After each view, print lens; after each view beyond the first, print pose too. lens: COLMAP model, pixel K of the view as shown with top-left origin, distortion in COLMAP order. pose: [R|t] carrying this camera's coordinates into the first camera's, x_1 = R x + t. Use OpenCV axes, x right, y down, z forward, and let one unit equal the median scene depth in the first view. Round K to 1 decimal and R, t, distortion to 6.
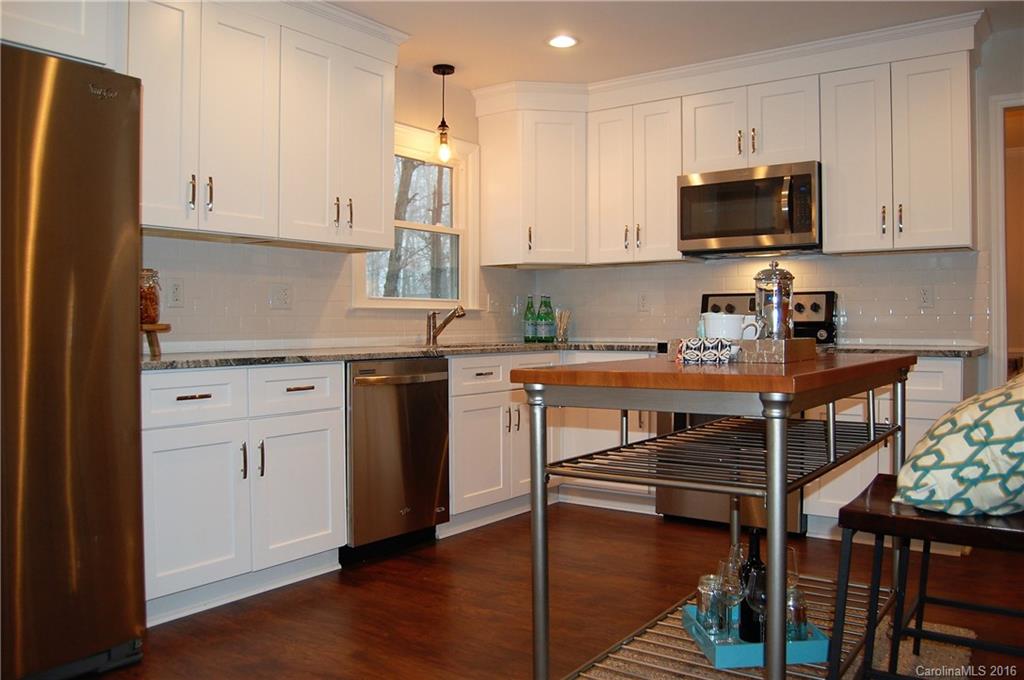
lens RADIAL K [[830.9, 0, 522.6], [0, 830.9, 334.6], [0, 0, 1]] dist [-0.071562, 0.031523]
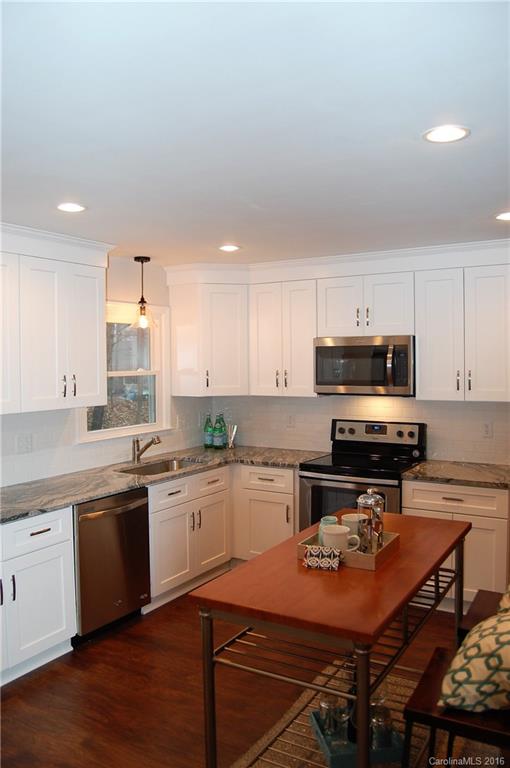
lens RADIAL K [[623.1, 0, 249.2], [0, 623.1, 387.5], [0, 0, 1]] dist [-0.071562, 0.031523]
pose [[0.997738, -0.010229, 0.066446, 0.010874], [0.008409, 0.999583, 0.027616, -0.154601], [-0.066701, -0.026995, 0.997408, -0.035909]]
